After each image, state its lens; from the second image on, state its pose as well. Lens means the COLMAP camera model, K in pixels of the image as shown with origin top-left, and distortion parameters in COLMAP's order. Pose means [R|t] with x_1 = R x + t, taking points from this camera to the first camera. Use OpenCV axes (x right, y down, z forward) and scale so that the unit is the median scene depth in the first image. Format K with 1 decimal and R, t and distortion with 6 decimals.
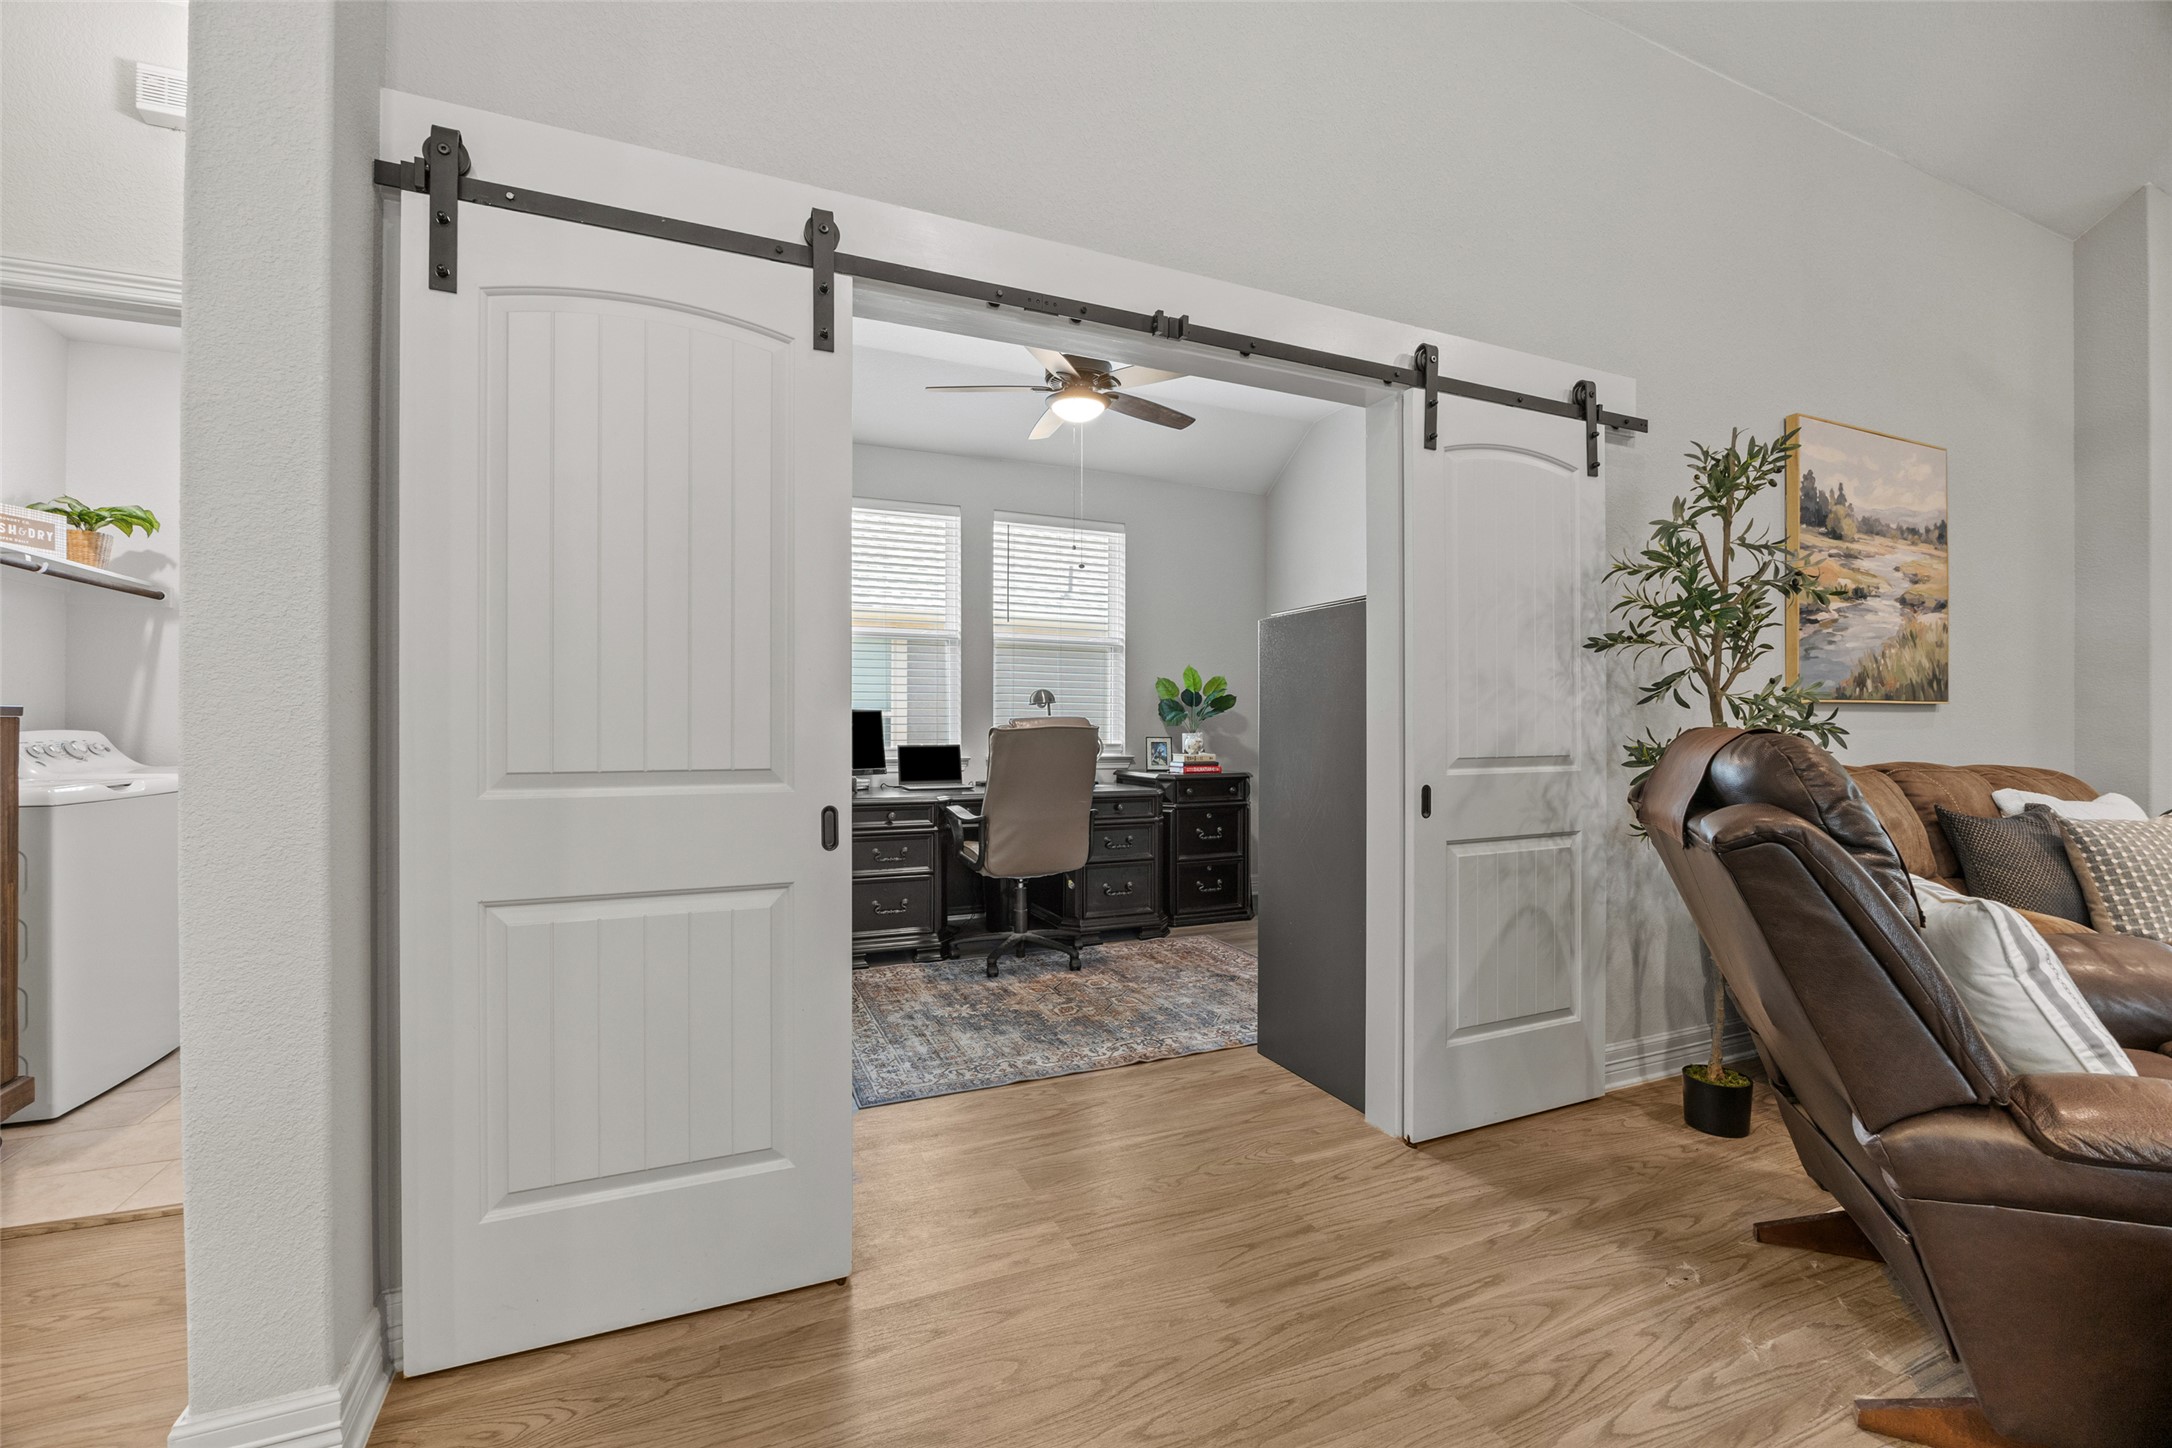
lens RADIAL K [[905.8, 0, 1086.0], [0, 905.8, 724.0], [0, 0, 1]] dist [-0.011720, -0.000251]
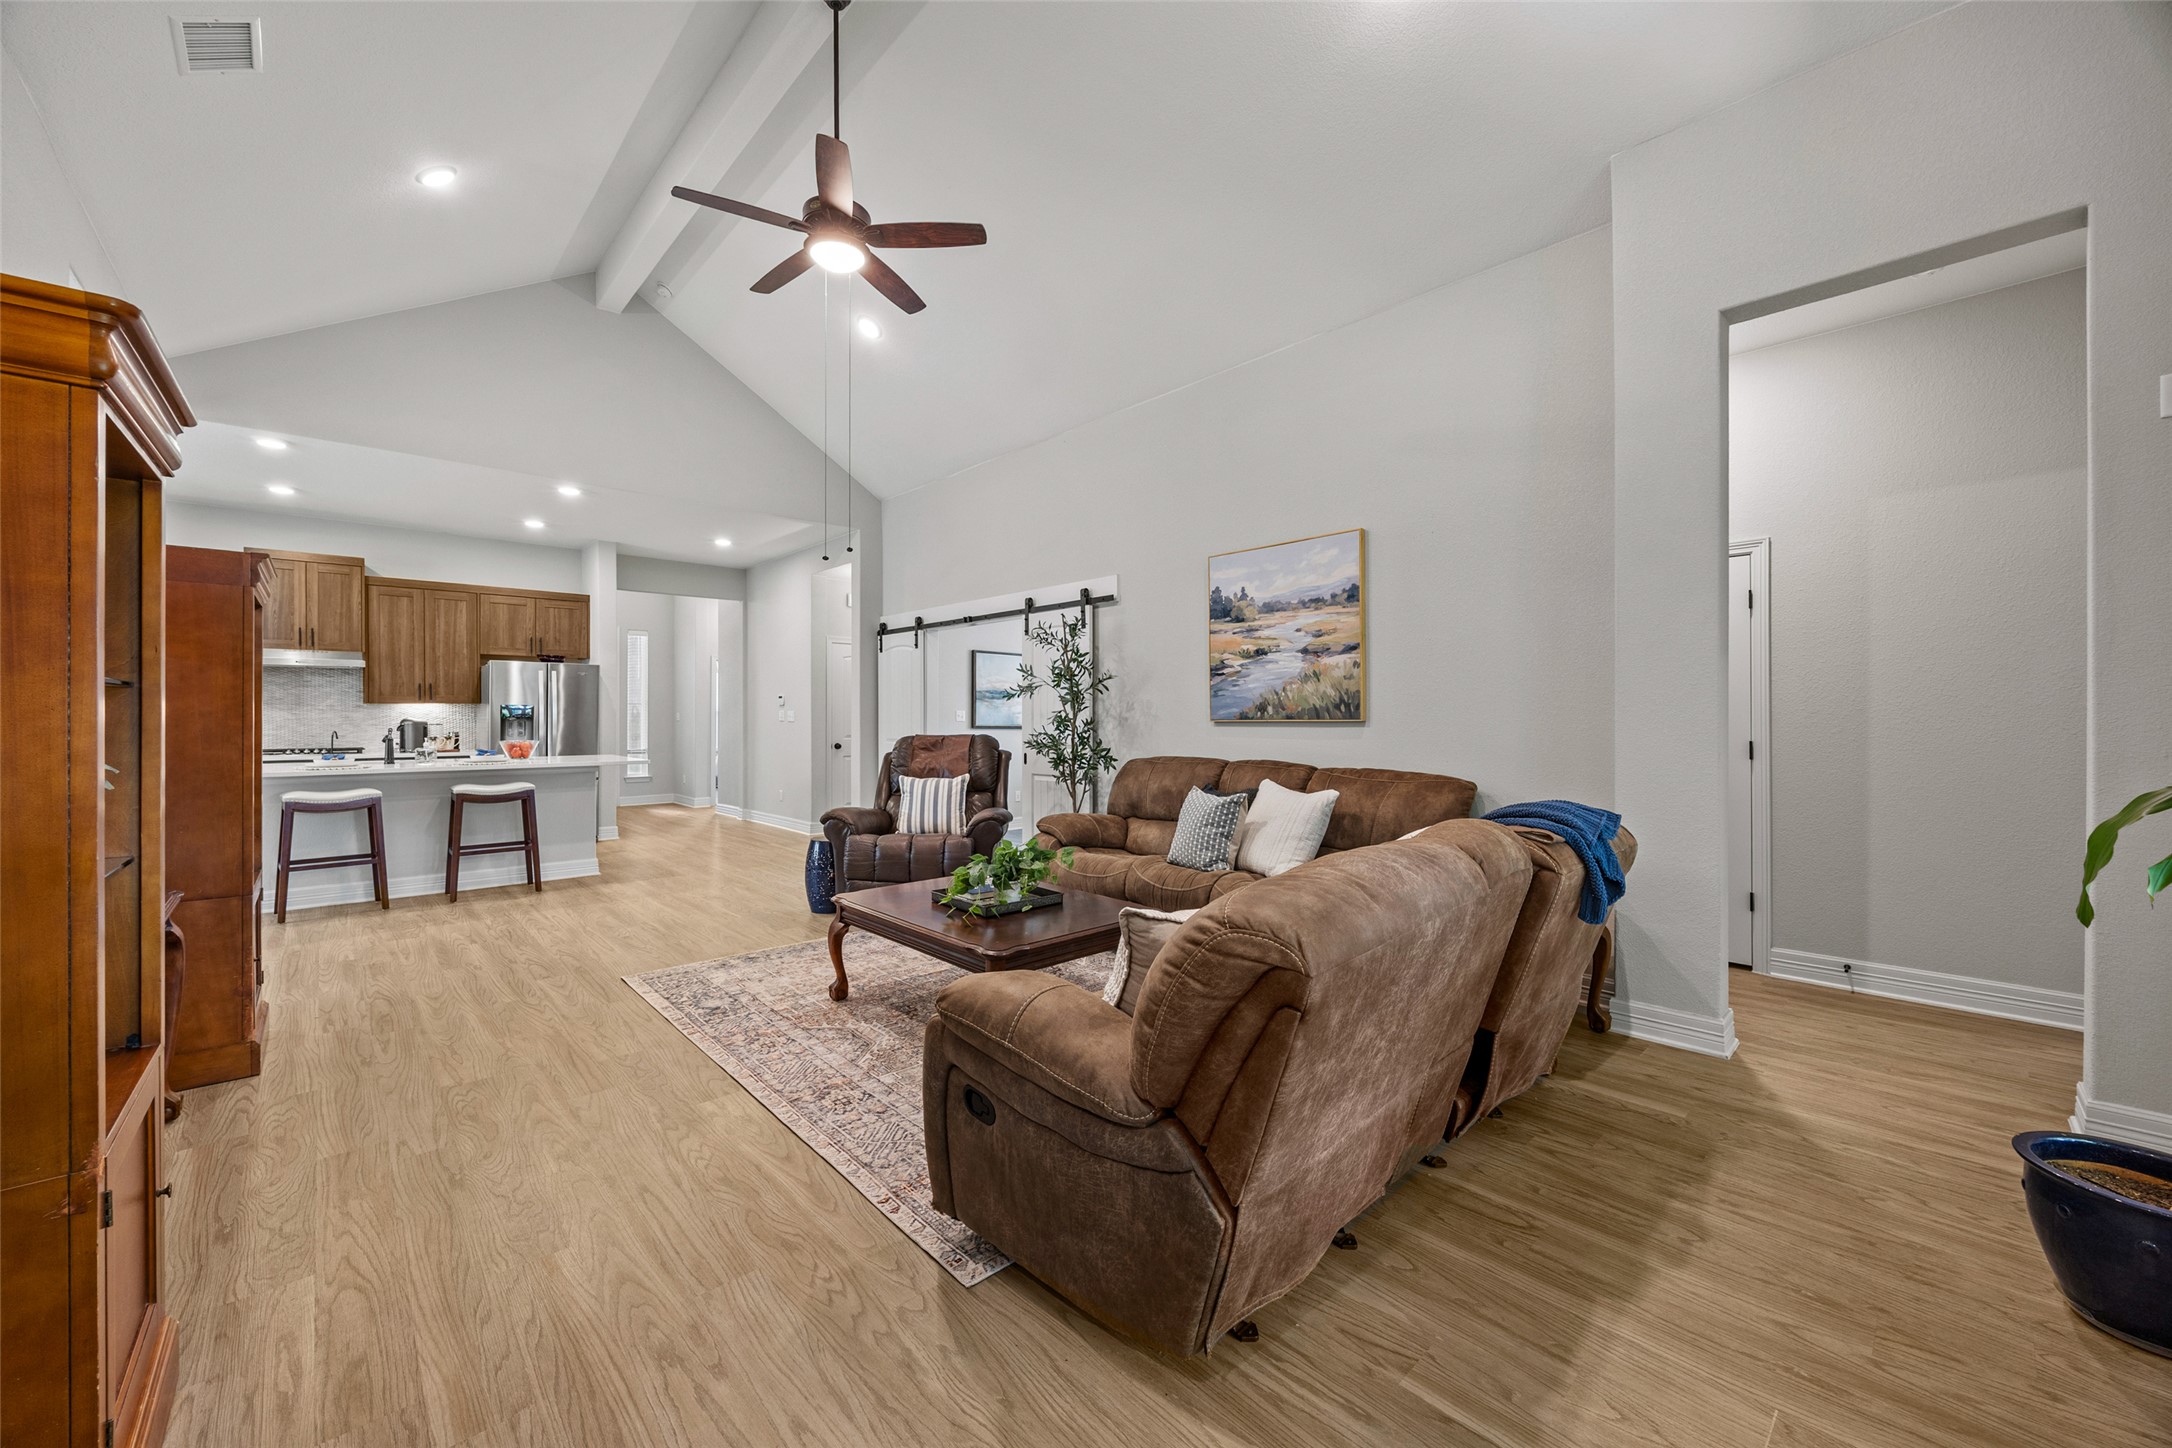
lens RADIAL K [[825.4, 0, 1086.0], [0, 825.4, 724.0], [0, 0, 1]] dist [-0.008127, -0.000035]
pose [[0.331755, 0.005659, -0.943349, 2.080268], [0.003941, 0.999965, 0.007385, -0.030457], [0.943357, -0.006167, 0.331721, 0.223178]]
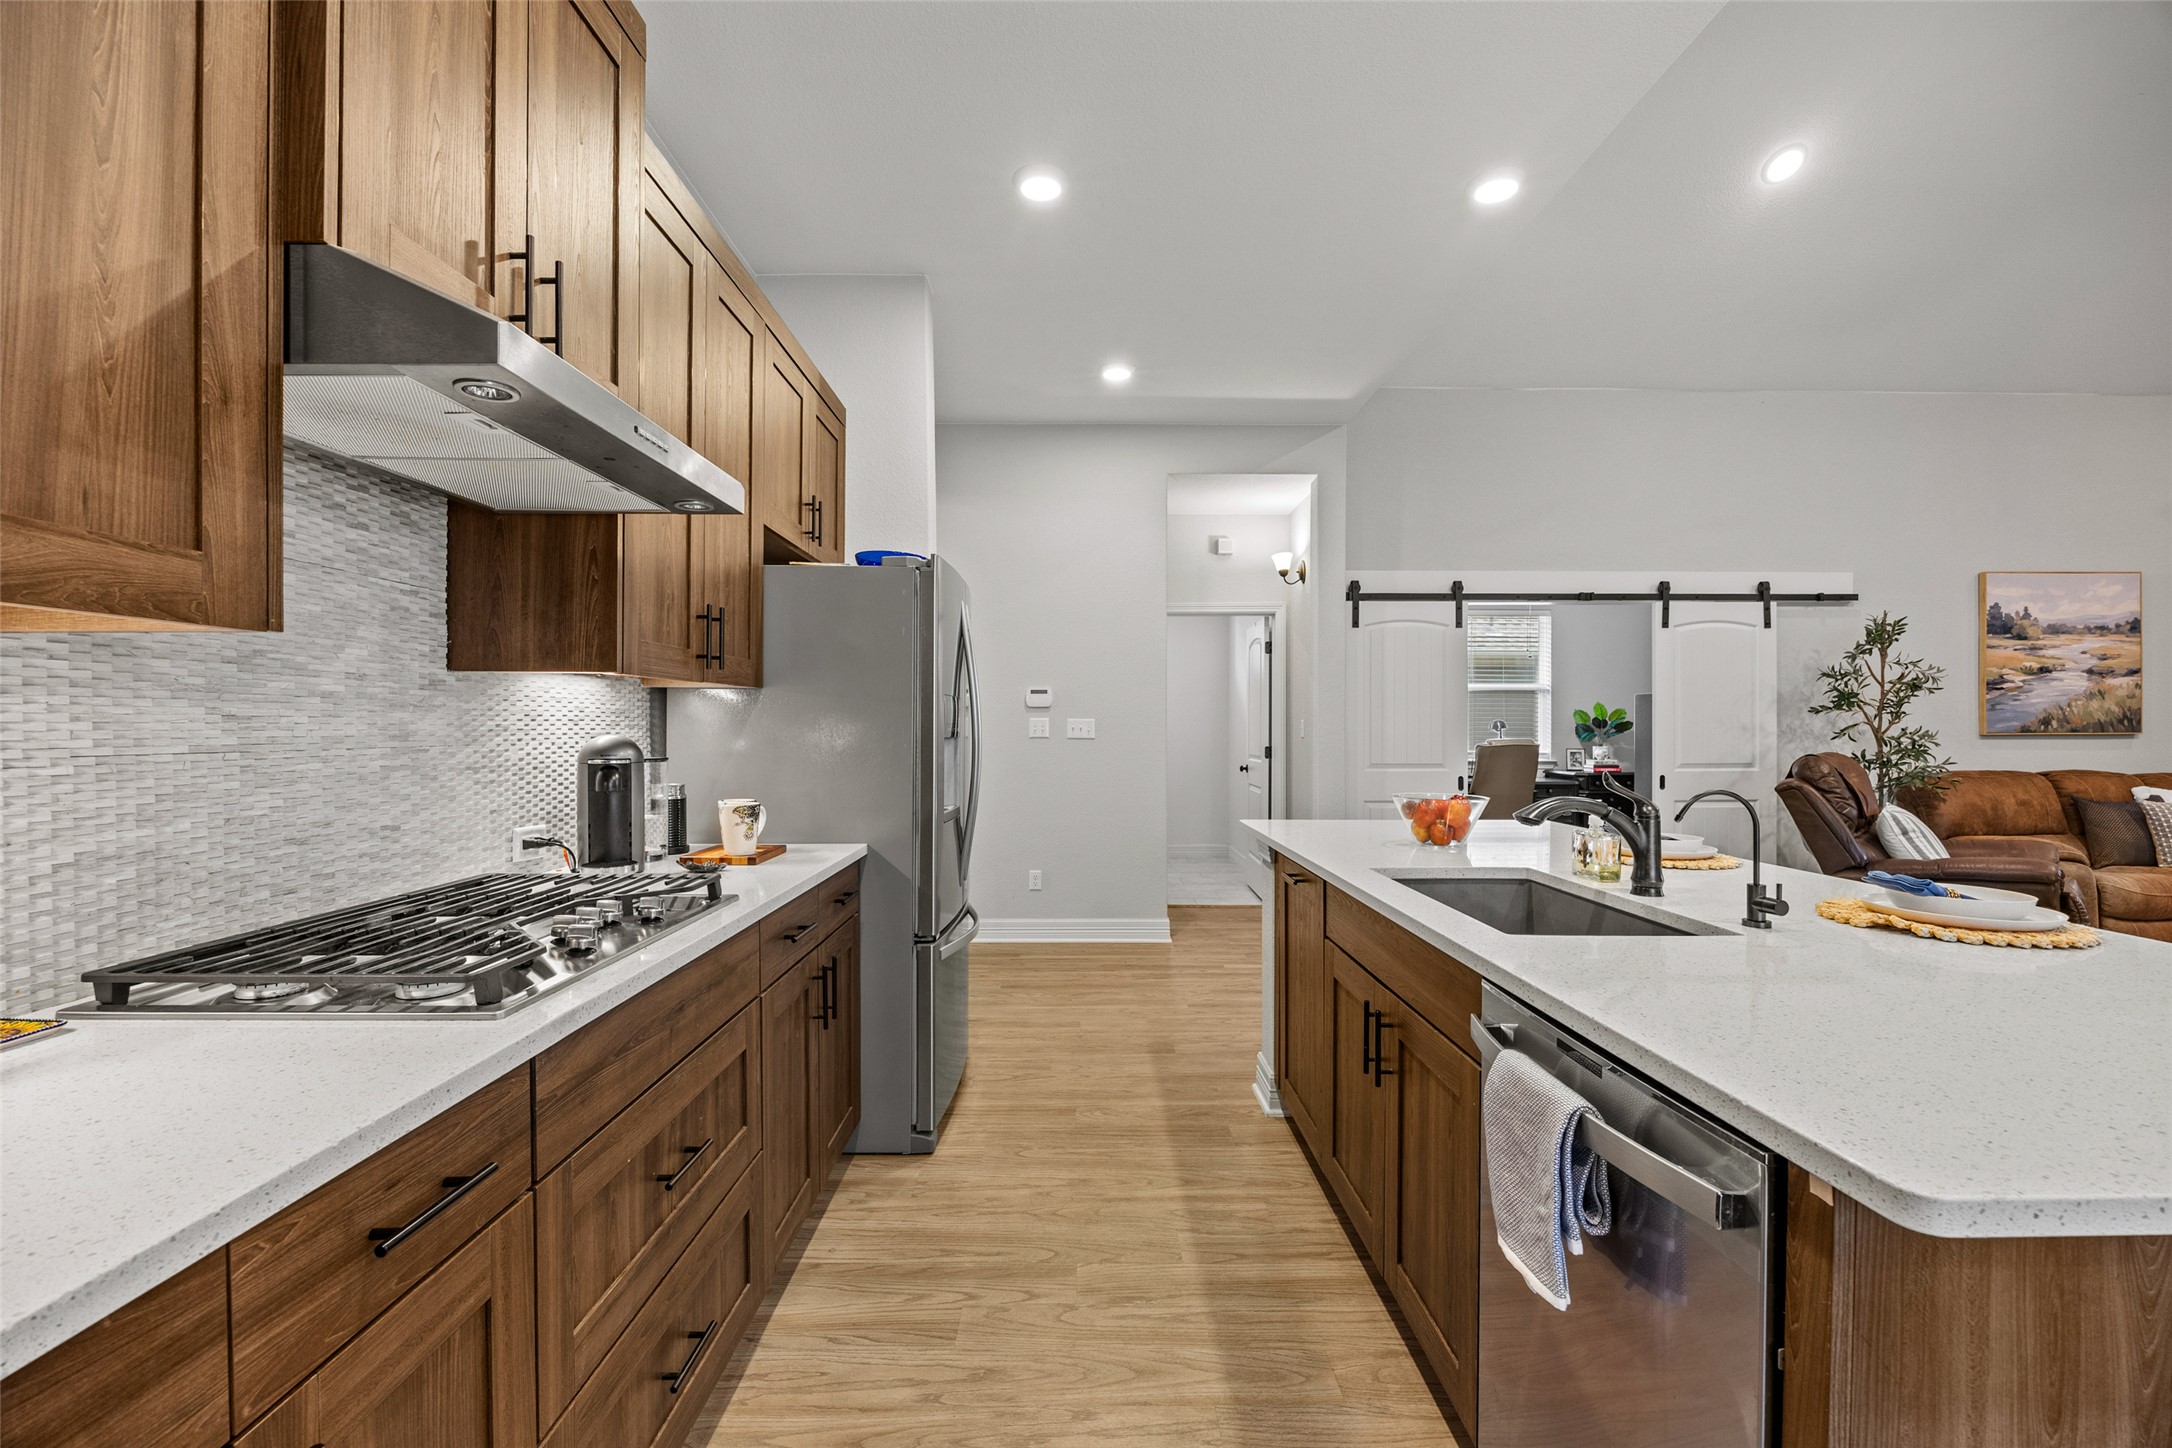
lens RADIAL K [[897.6, 0, 1082.9], [0, 897.6, 732.2], [0, 0, 1]] dist [-0.013544, -0.000323]
pose [[0.915365, -0.000602, -0.402624, -0.125535], [0.003361, 0.999975, 0.006147, -0.043254], [0.402610, -0.006980, 0.915345, -1.226456]]
